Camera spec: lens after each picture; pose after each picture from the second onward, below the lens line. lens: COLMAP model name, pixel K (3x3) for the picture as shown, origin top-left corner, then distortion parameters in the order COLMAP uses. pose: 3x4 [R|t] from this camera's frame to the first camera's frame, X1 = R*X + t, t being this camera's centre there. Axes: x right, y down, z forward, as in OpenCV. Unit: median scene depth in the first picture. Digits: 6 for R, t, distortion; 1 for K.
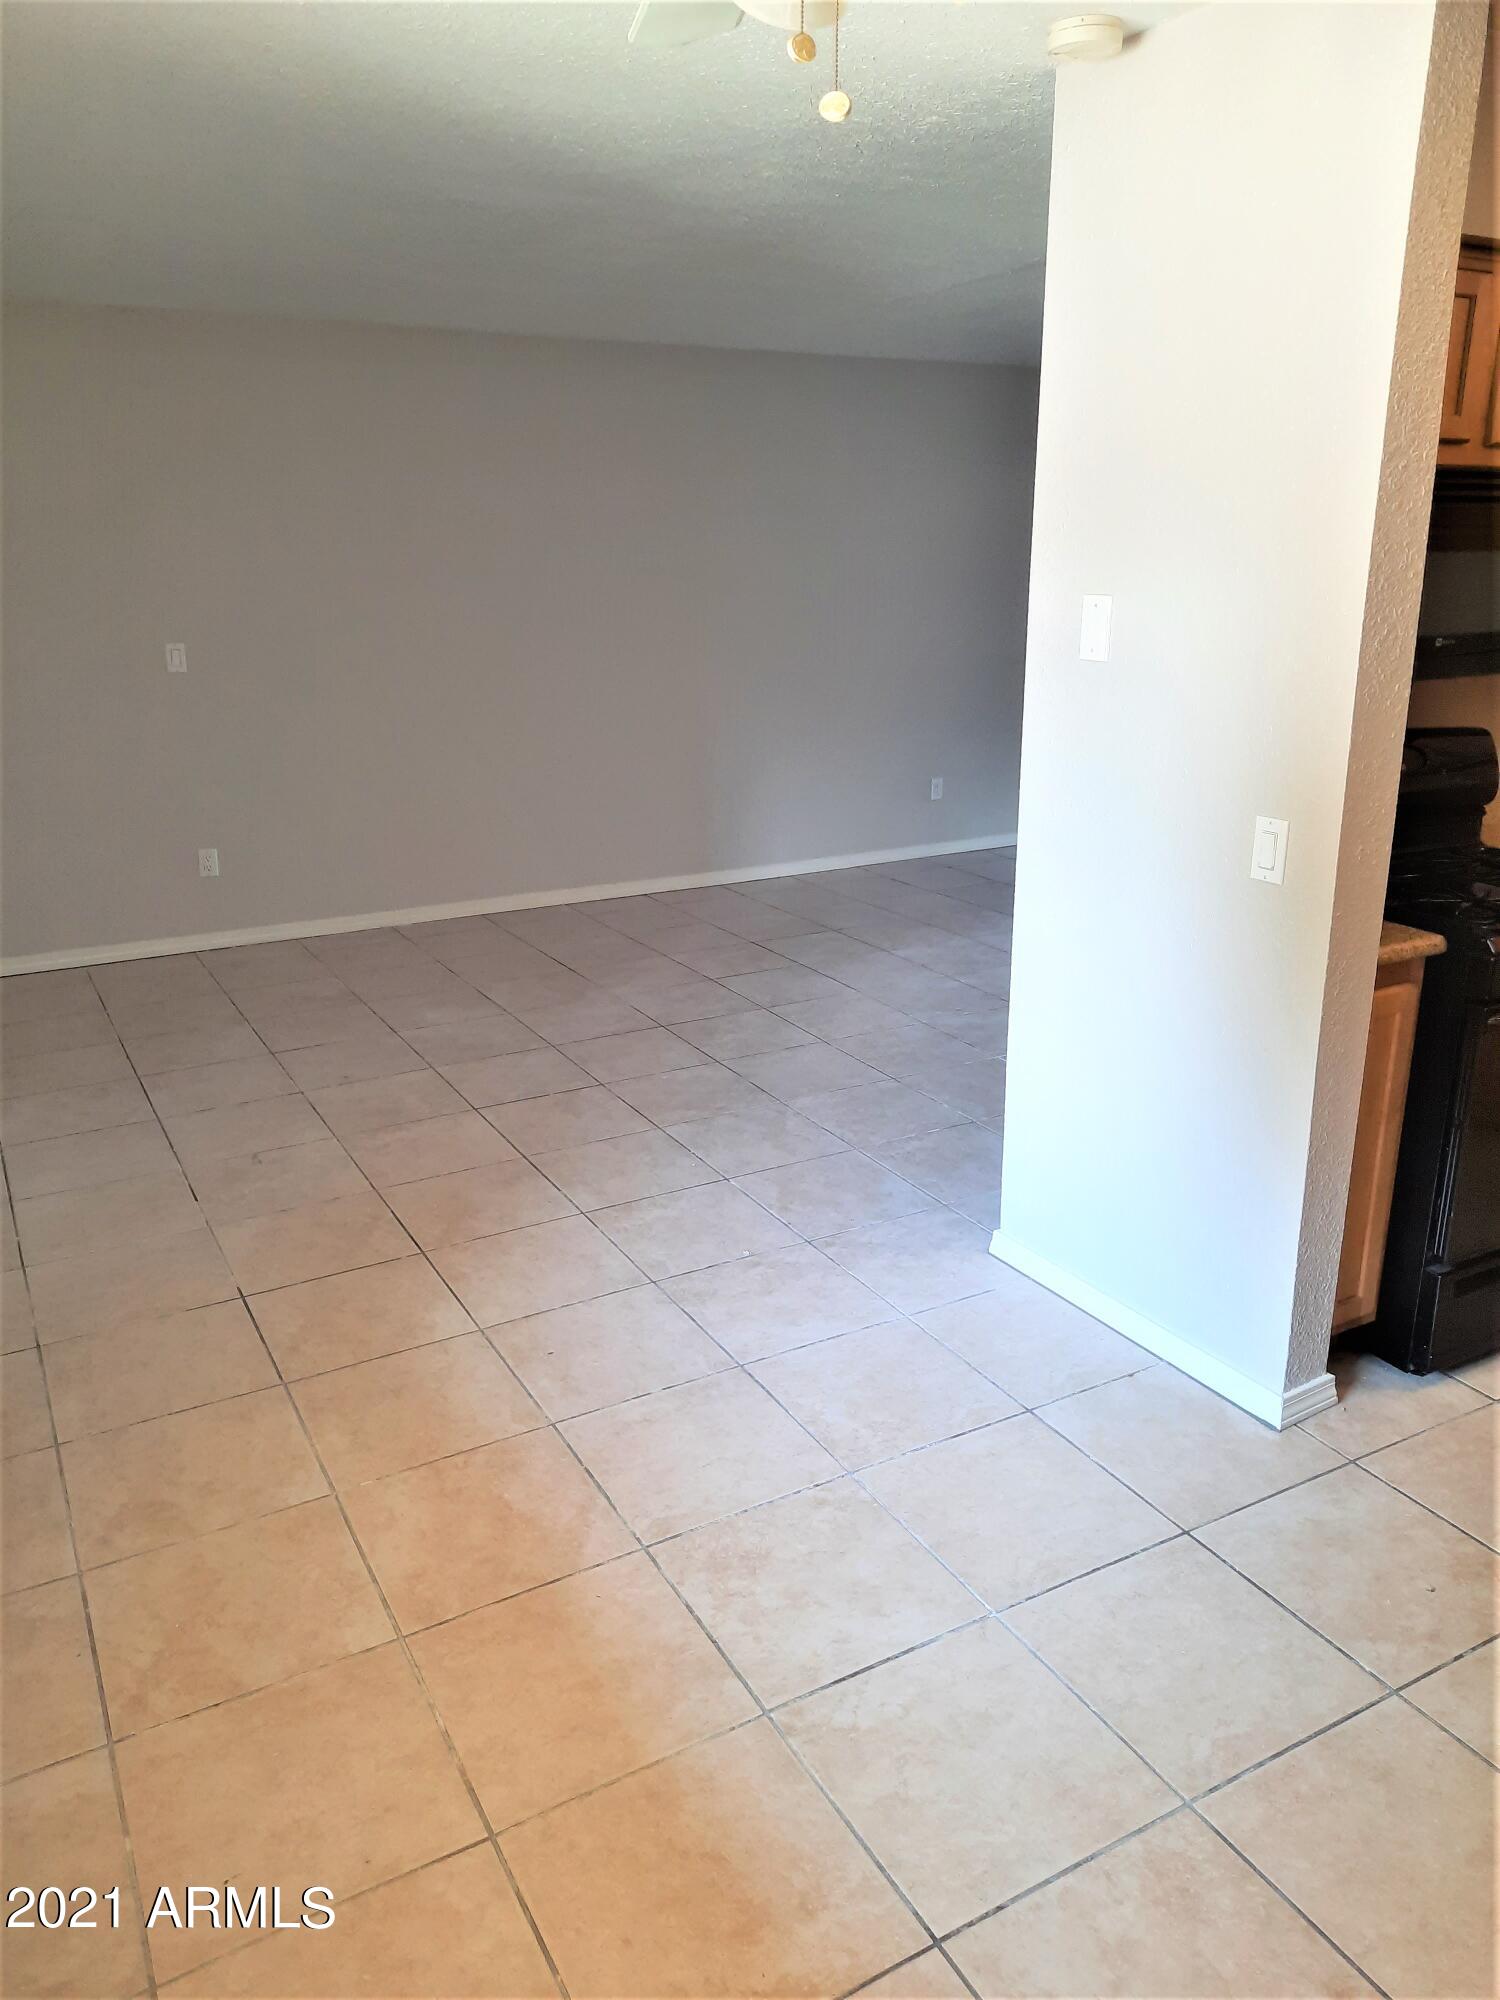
lens RADIAL K [[1471.7, 0, 766.8], [0, 1471.7, 999.9], [0, 0, 1]] dist [0.048191, -0.039844]
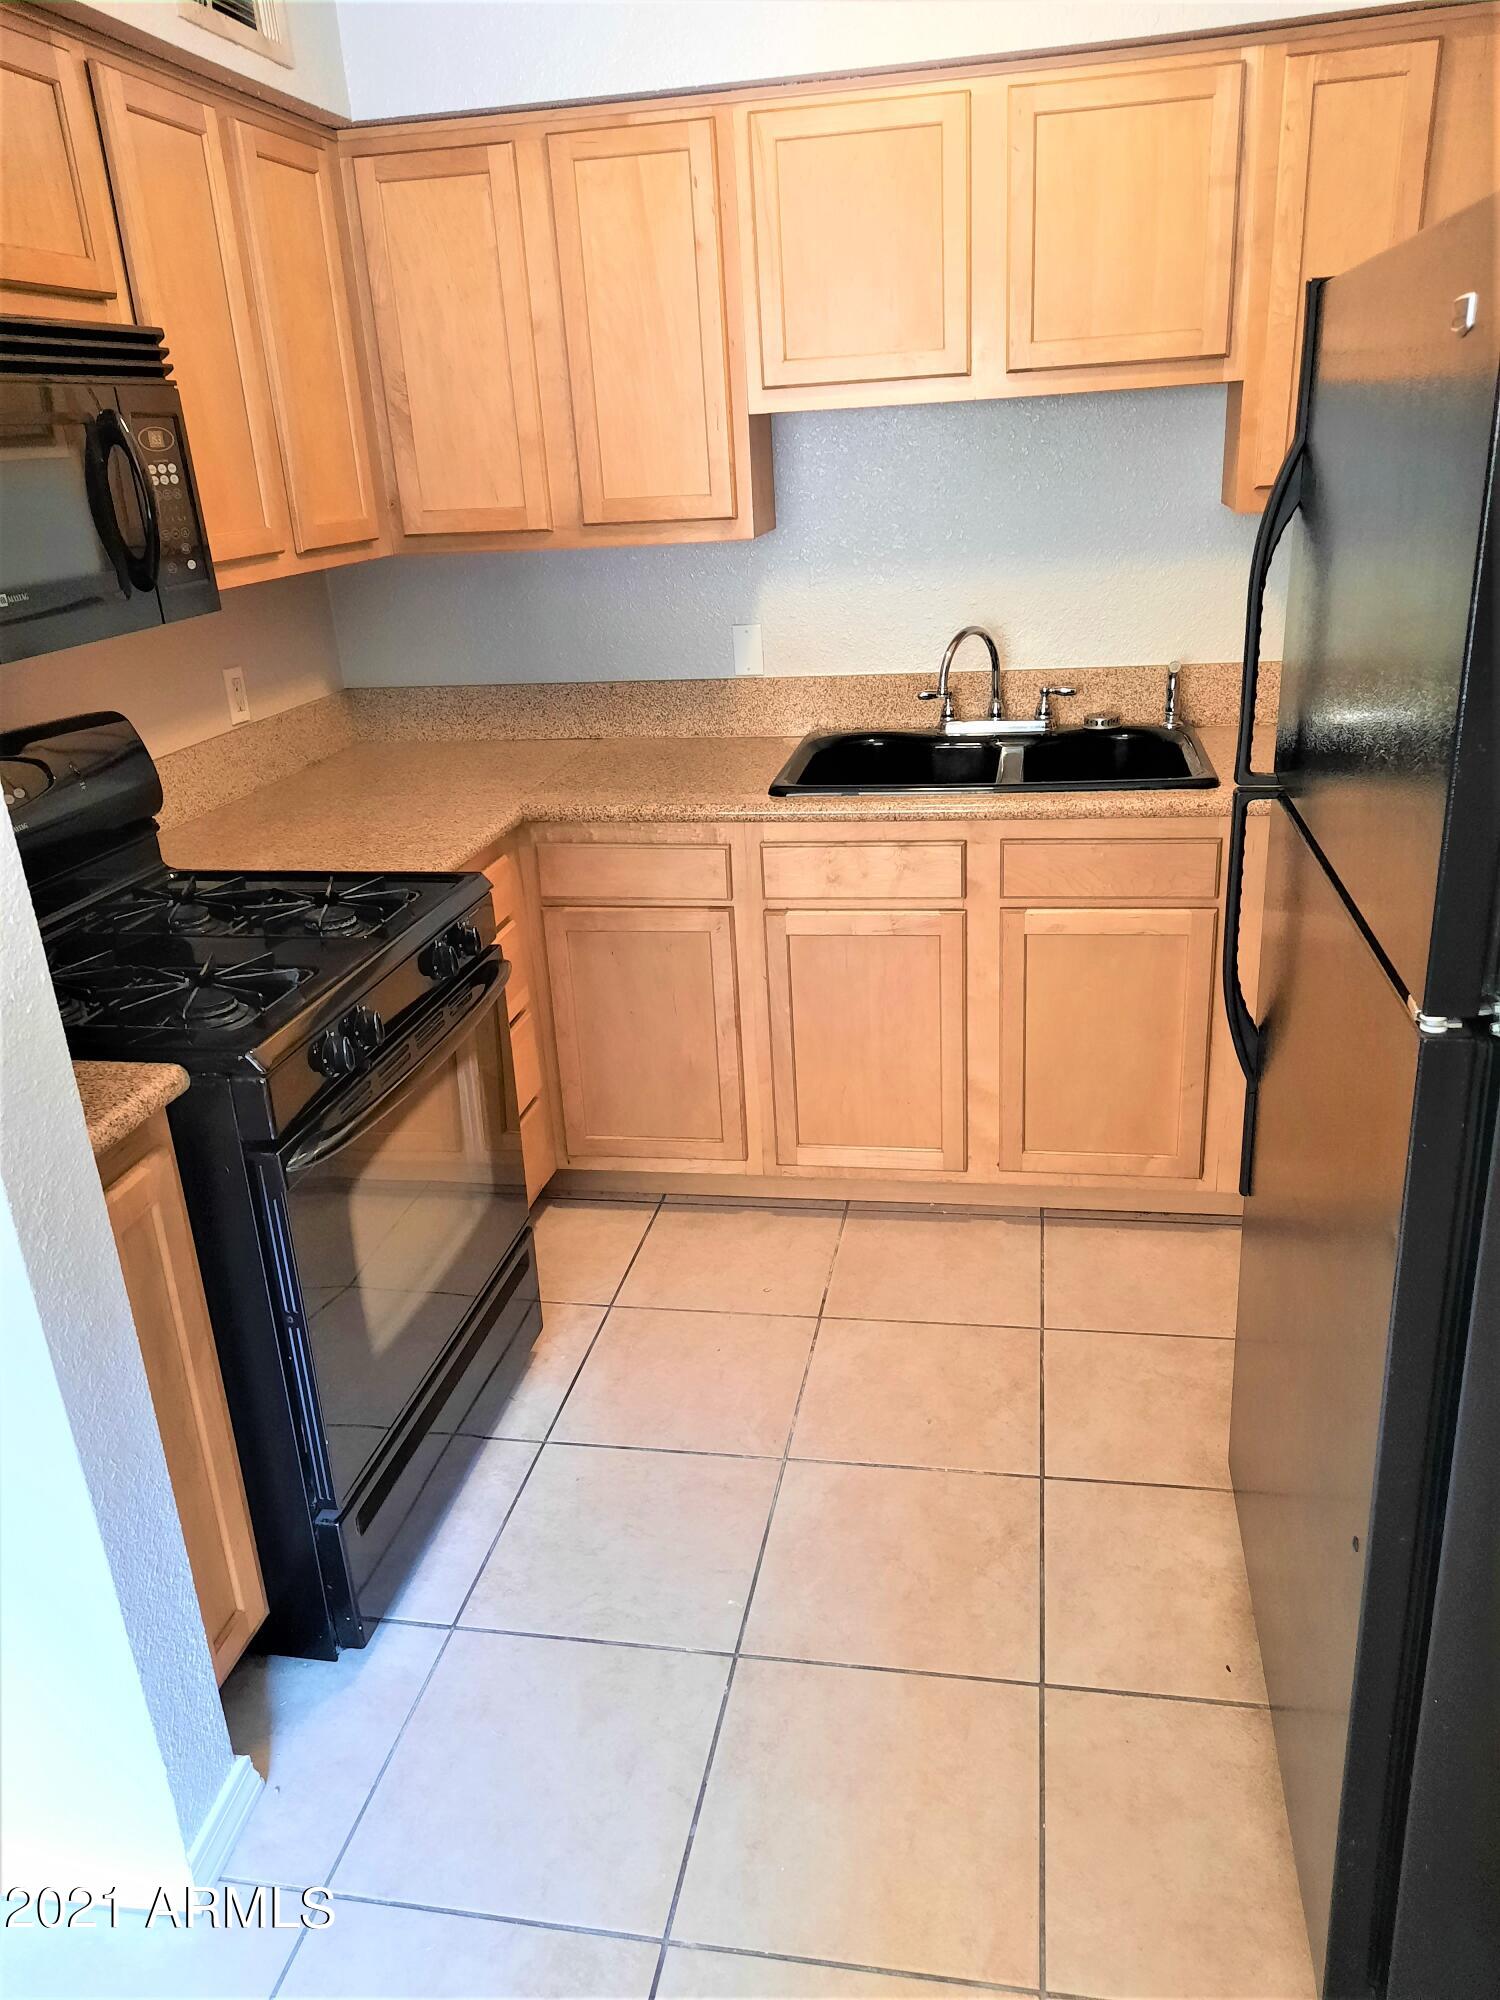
lens RADIAL K [[1471.7, 0, 753.3], [0, 1471.7, 1000.7], [0, 0, 1]] dist [0.048191, -0.039844]
pose [[0.648164, -0.304082, 0.698153, 0.182182], [0.277677, 0.948065, 0.155138, -0.098186], [-0.709070, 0.093306, 0.698938, 0.382882]]
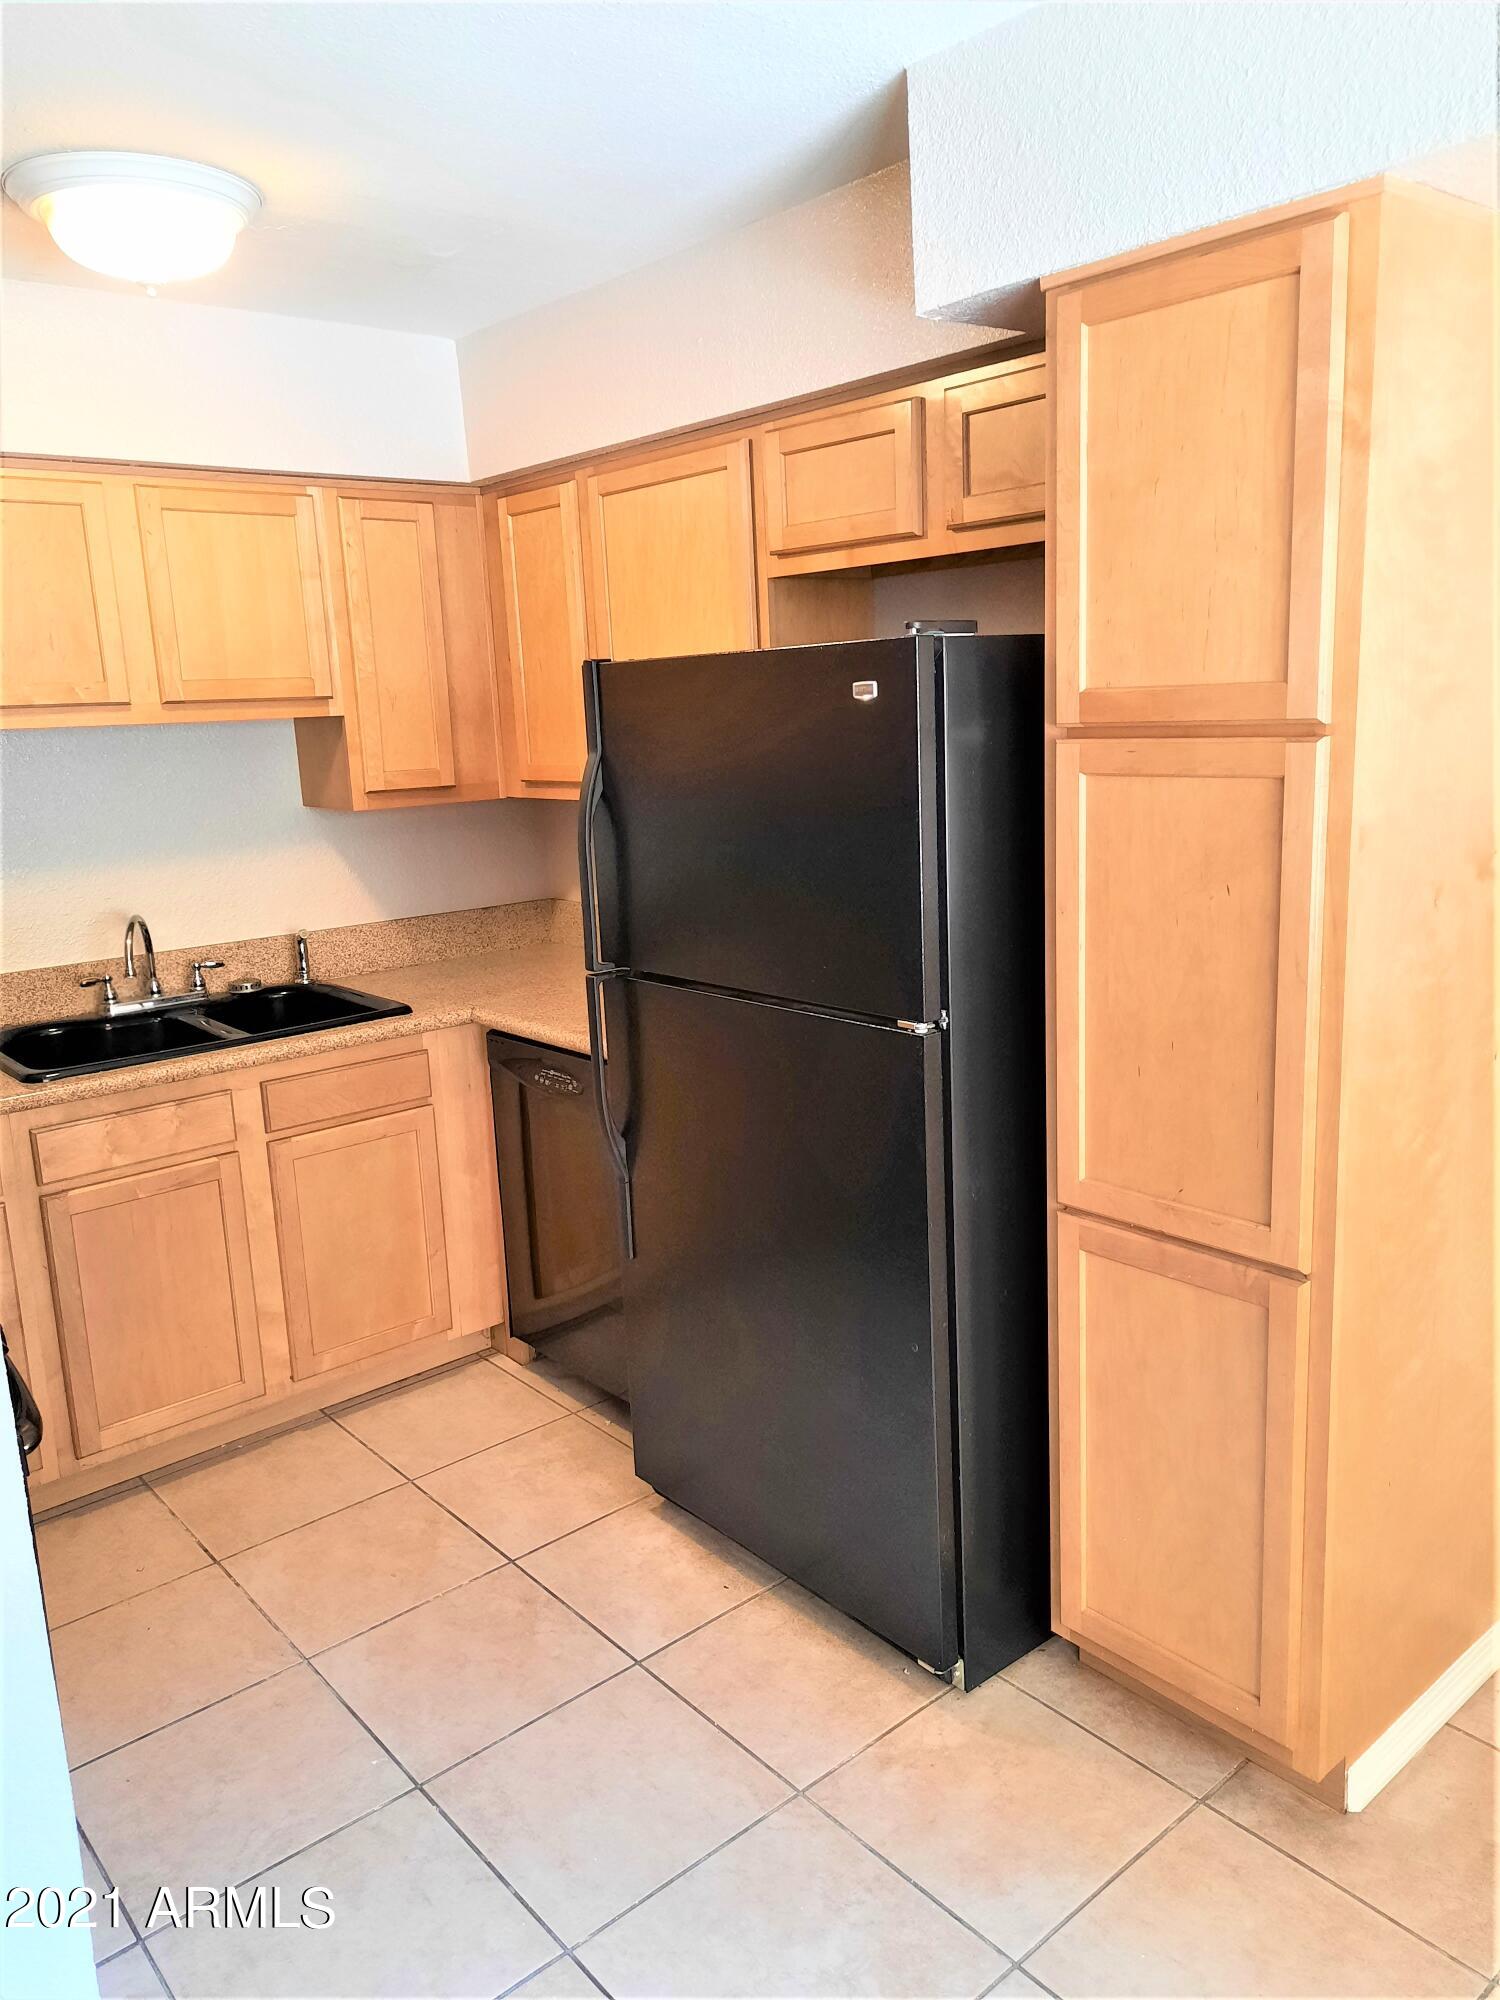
lens RADIAL K [[1471.7, 0, 760.3], [0, 1471.7, 999.9], [0, 0, 1]] dist [0.048191, -0.039844]
pose [[-0.181041, -0.189826, 0.964982, -0.153143], [0.331824, 0.911870, 0.241632, -0.209497], [-0.925806, 0.363949, -0.102097, 0.687512]]
